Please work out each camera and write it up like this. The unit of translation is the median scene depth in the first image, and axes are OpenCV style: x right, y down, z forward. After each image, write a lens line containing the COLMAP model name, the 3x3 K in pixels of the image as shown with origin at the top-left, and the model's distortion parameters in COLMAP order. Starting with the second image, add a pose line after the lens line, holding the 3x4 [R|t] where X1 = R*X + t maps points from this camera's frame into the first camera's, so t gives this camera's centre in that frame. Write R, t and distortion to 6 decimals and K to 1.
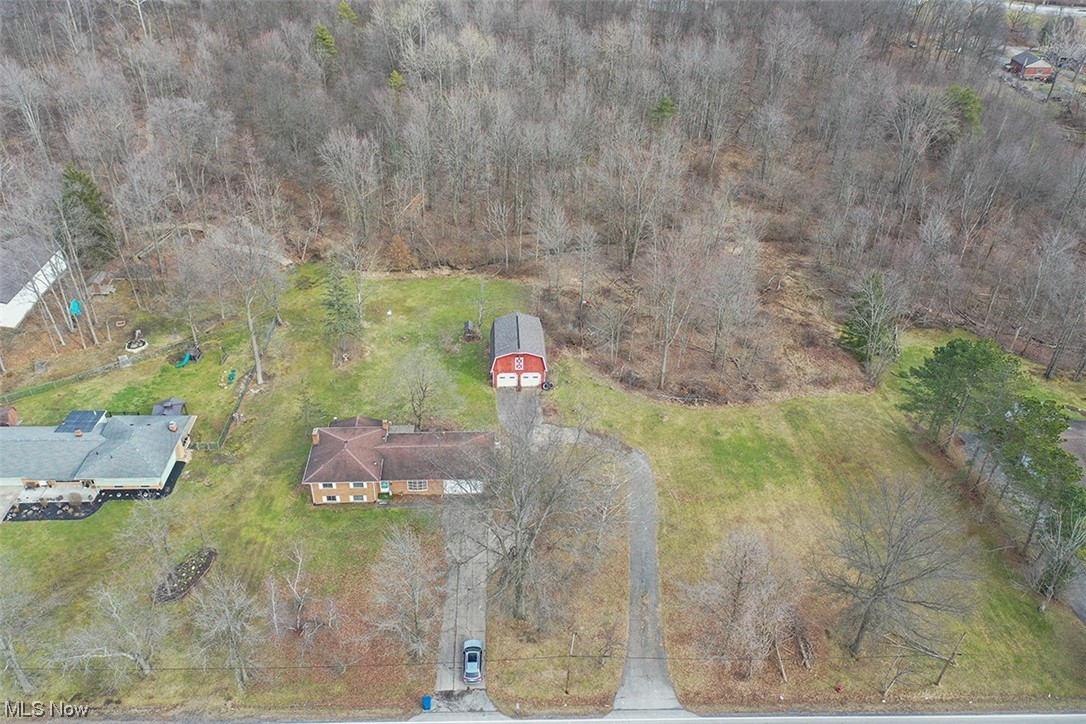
lens RADIAL K [[854.7, 0, 543.0], [0, 854.7, 362.0], [0, 0, 1]] dist [0.010168, -0.001950]
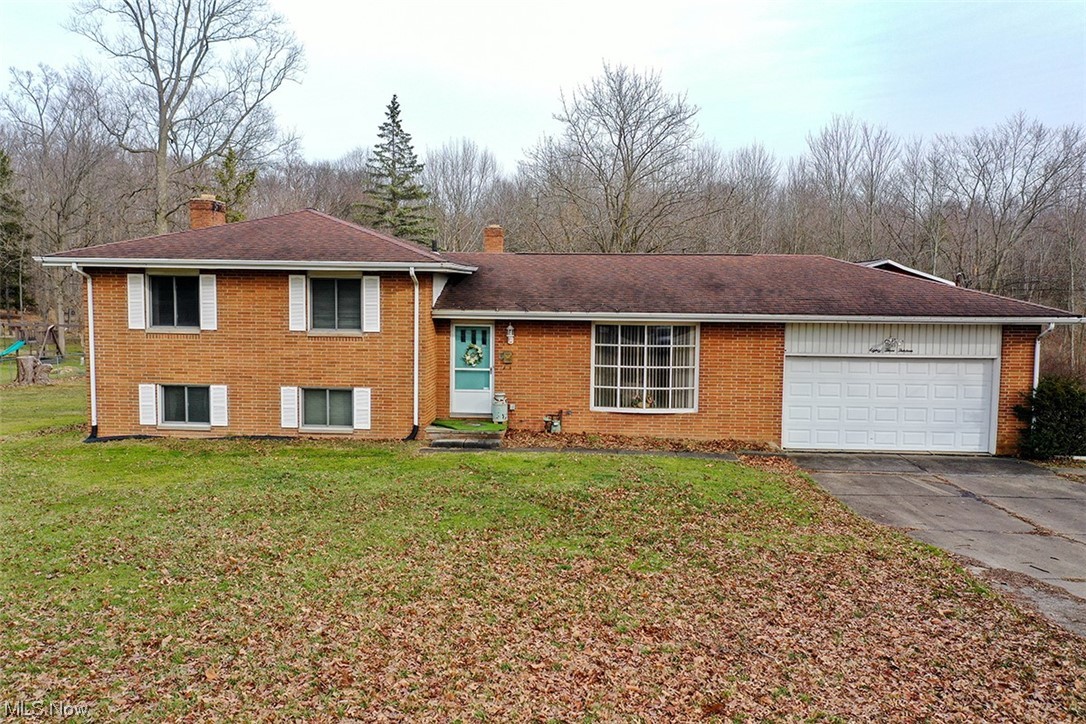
lens RADIAL K [[854.7, 0, 543.0], [0, 854.7, 362.0], [0, 0, 1]] dist [0.010168, -0.001950]
pose [[0.993722, 0.007972, -0.111596, -0.147635], [-0.063026, 0.864013, -0.499509, 0.235761], [0.092438, 0.503407, 0.859091, 0.830684]]
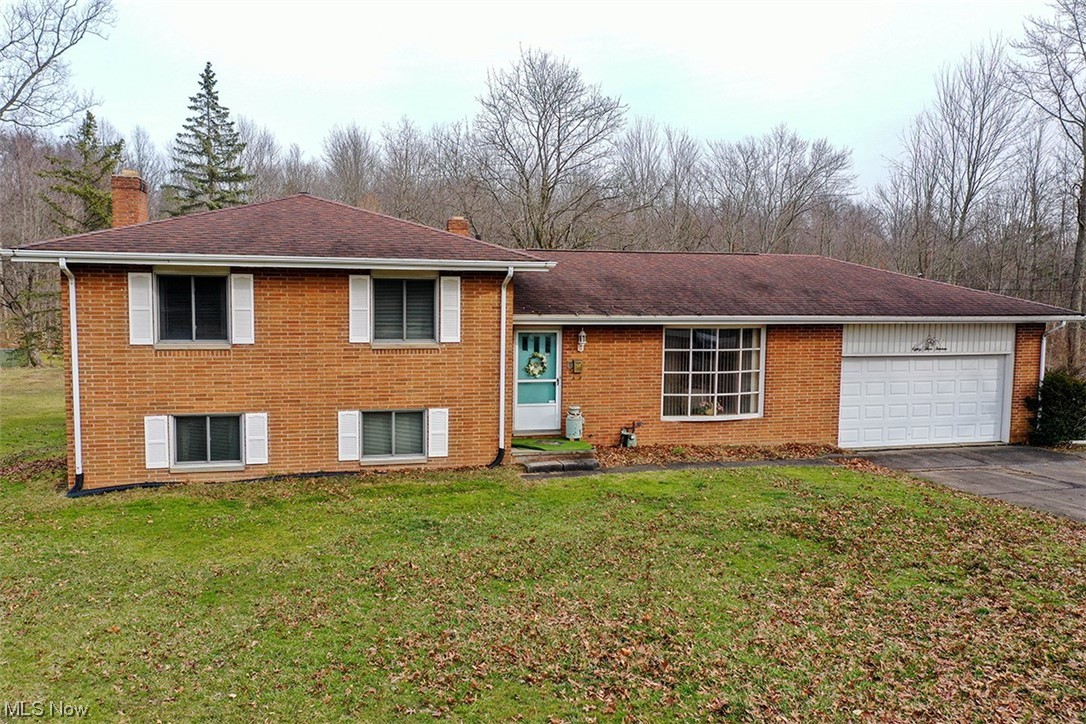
lens RADIAL K [[854.7, 0, 543.0], [0, 854.7, 362.0], [0, 0, 1]] dist [0.010168, -0.001950]
pose [[0.978151, -0.019734, 0.206956, -0.218247], [0.119416, 0.868208, -0.481616, 0.221693], [-0.170177, 0.495808, 0.851595, 0.847027]]
